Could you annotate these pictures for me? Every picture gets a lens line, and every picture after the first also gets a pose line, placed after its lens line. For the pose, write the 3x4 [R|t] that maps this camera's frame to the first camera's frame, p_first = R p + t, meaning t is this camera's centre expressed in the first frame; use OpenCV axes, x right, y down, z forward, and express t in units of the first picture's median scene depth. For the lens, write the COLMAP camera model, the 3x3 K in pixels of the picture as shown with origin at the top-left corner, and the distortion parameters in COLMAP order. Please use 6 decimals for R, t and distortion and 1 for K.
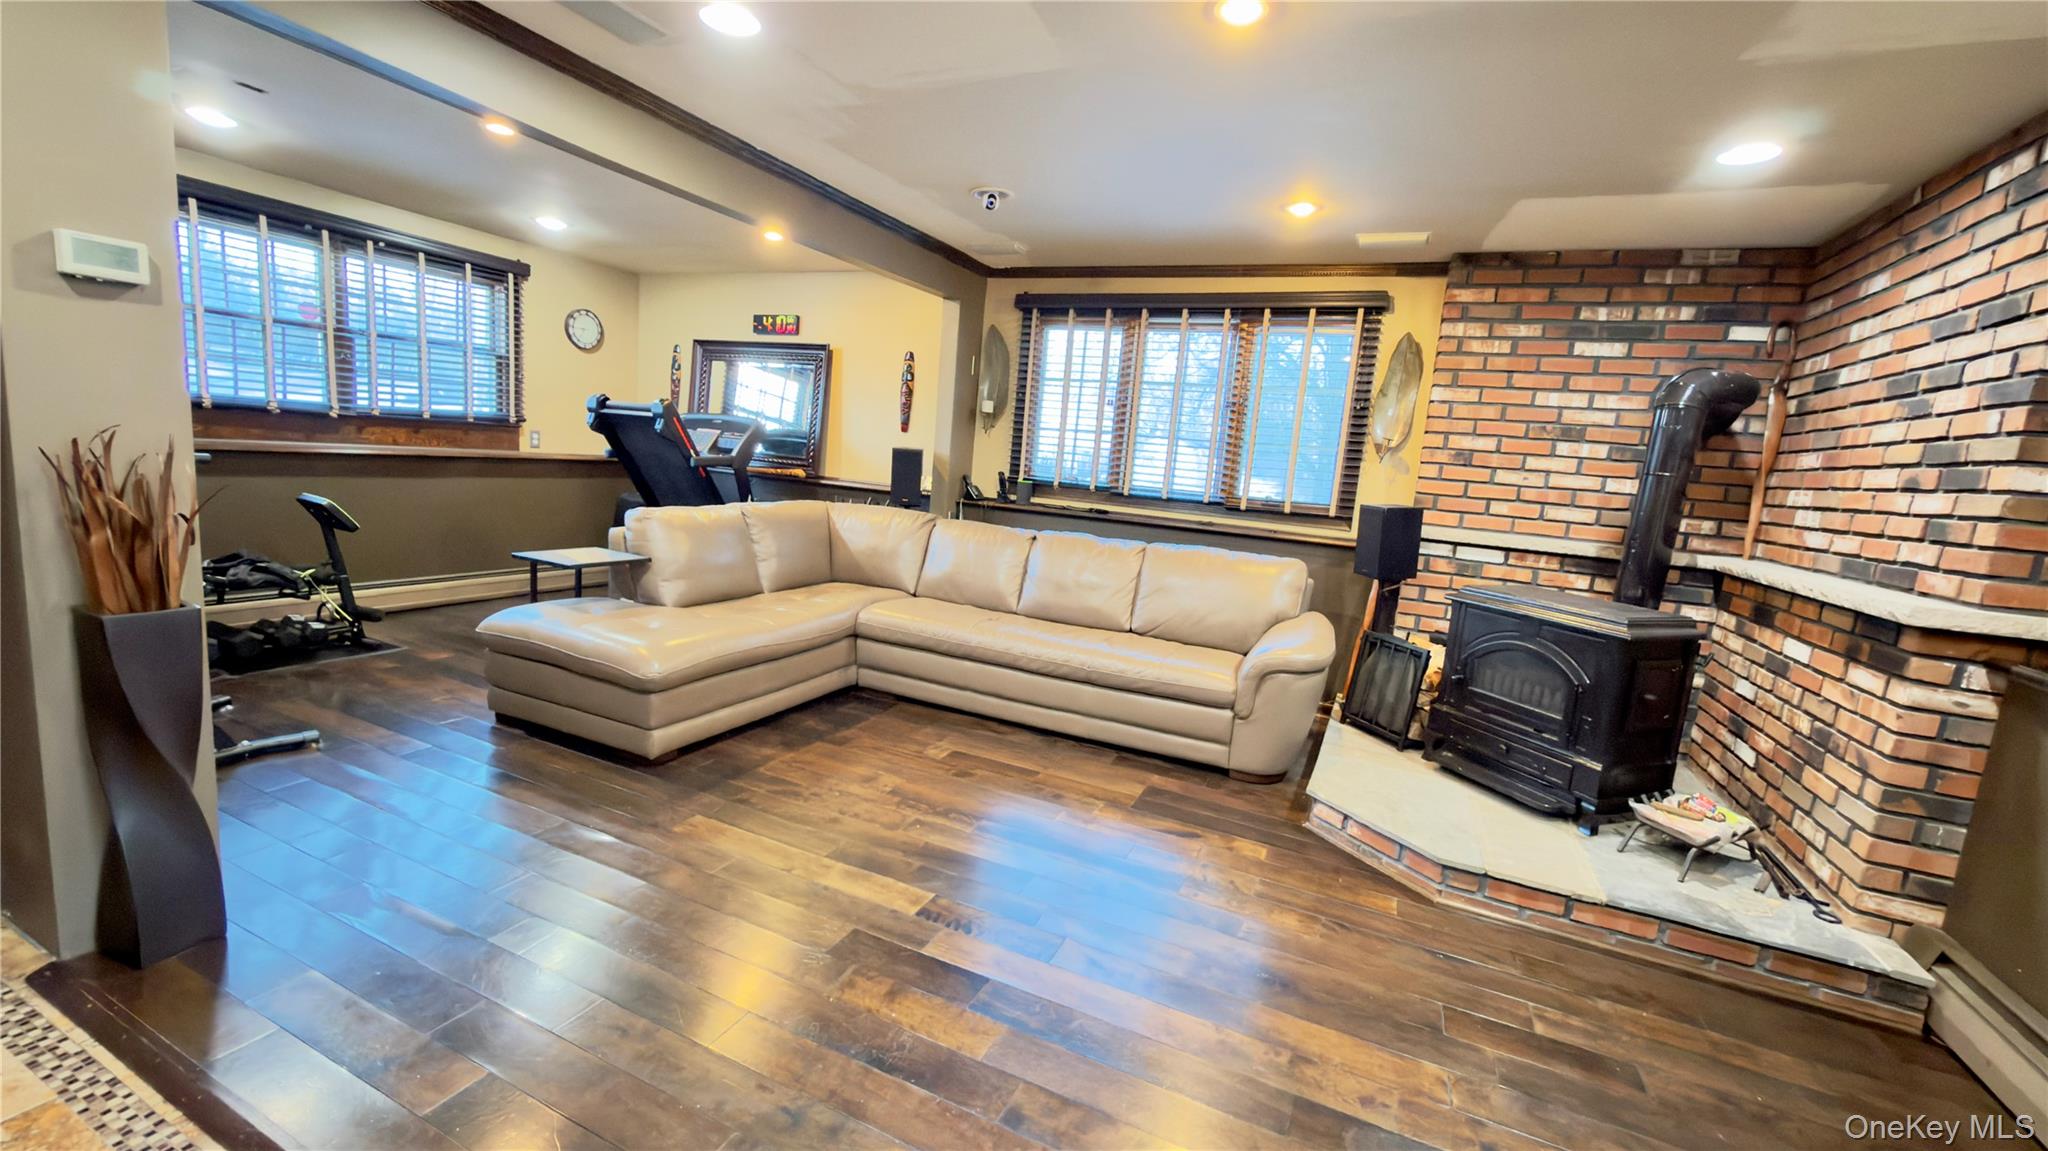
lens RADIAL K [[818.6, 0, 1025.3], [0, 818.6, 572.8], [0, 0, 1]] dist [-0.001968, 0.000273]
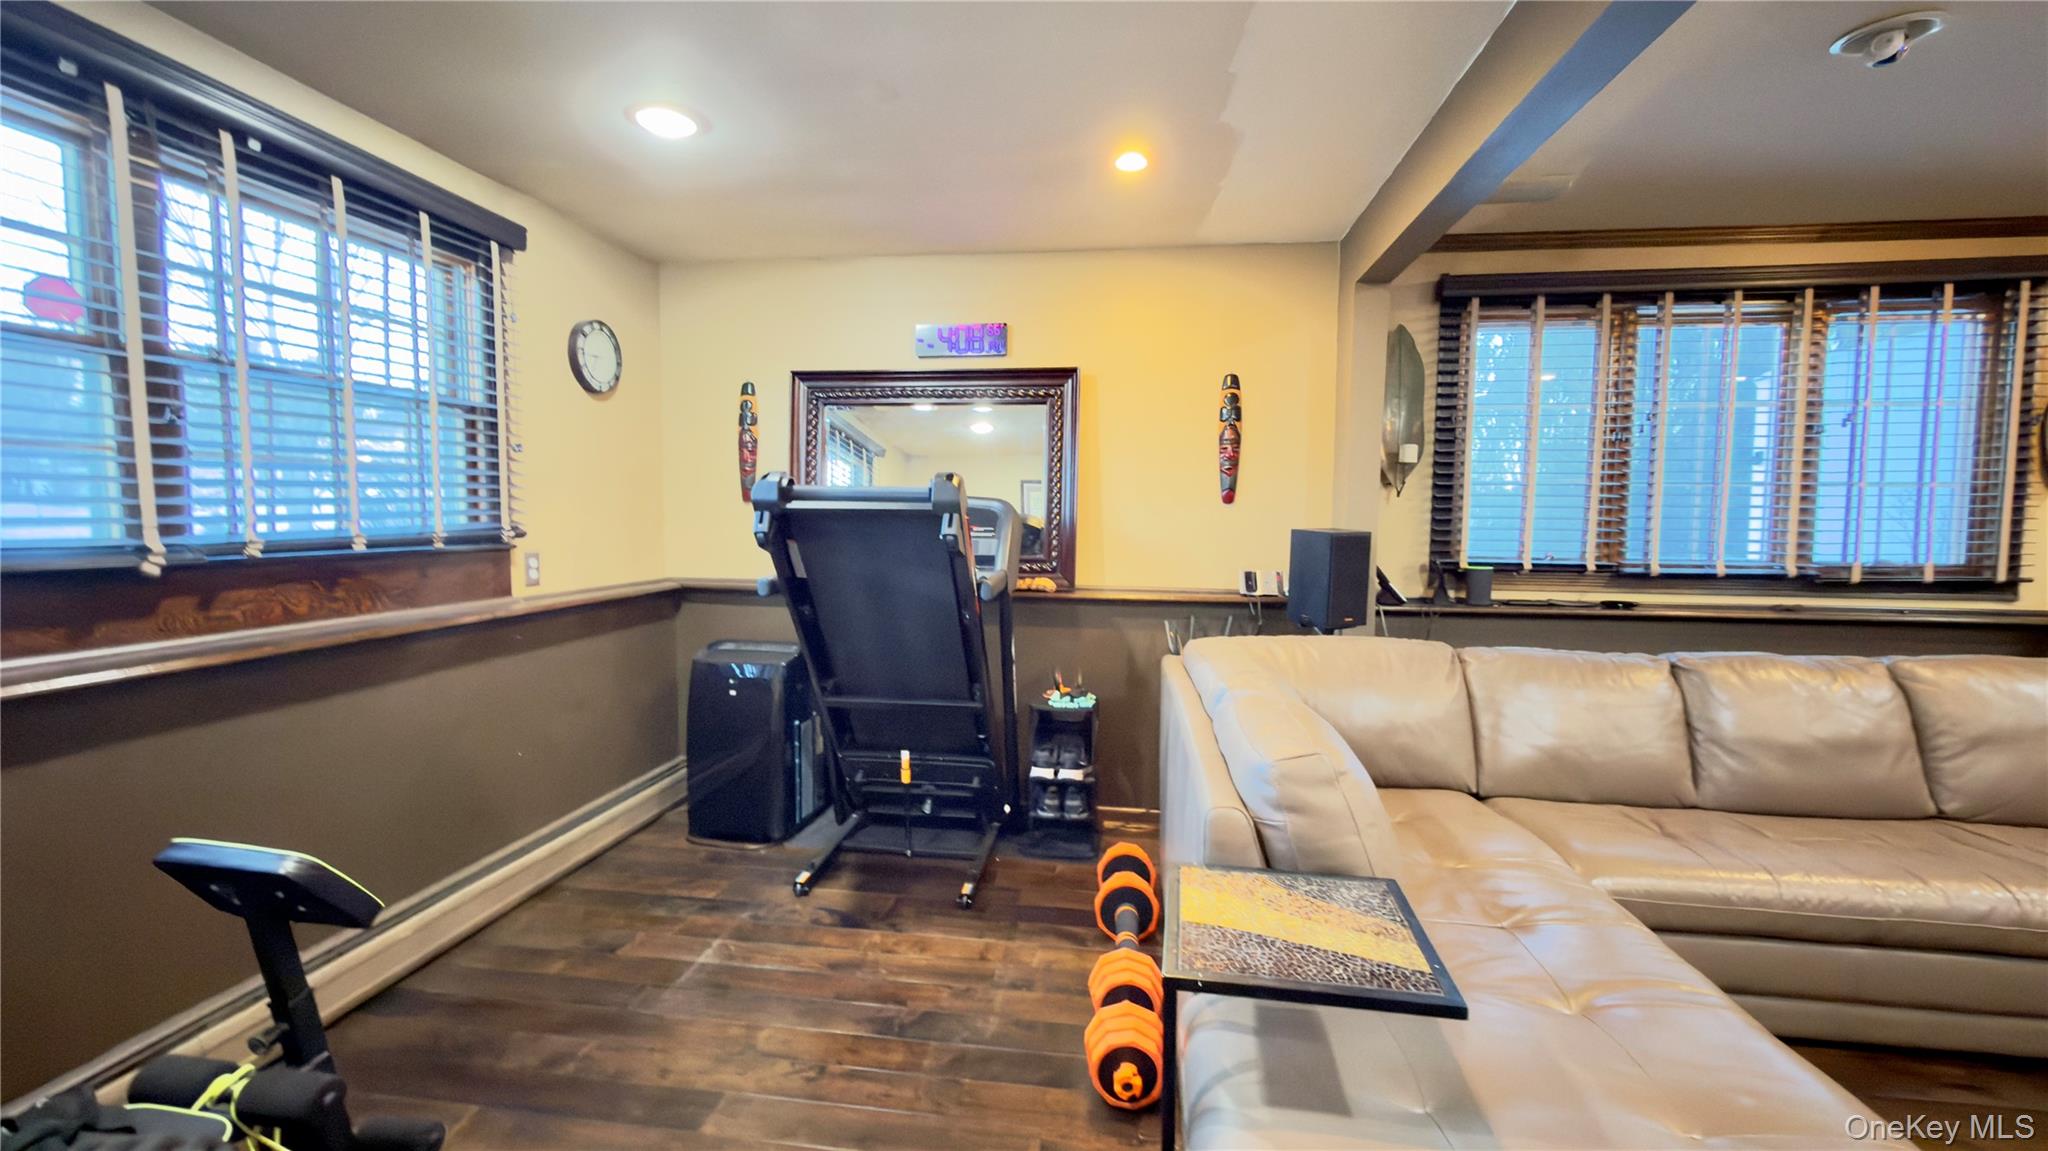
lens RADIAL K [[863.2, 0, 1027.5], [0, 863.2, 568.0], [0, 0, 1]] dist [-0.004168, -0.000359]
pose [[0.956123, -0.092830, 0.277870, -0.579894], [0.111986, 0.992250, -0.053845, -0.129330], [-0.270718, 0.082600, 0.959108, 0.519687]]
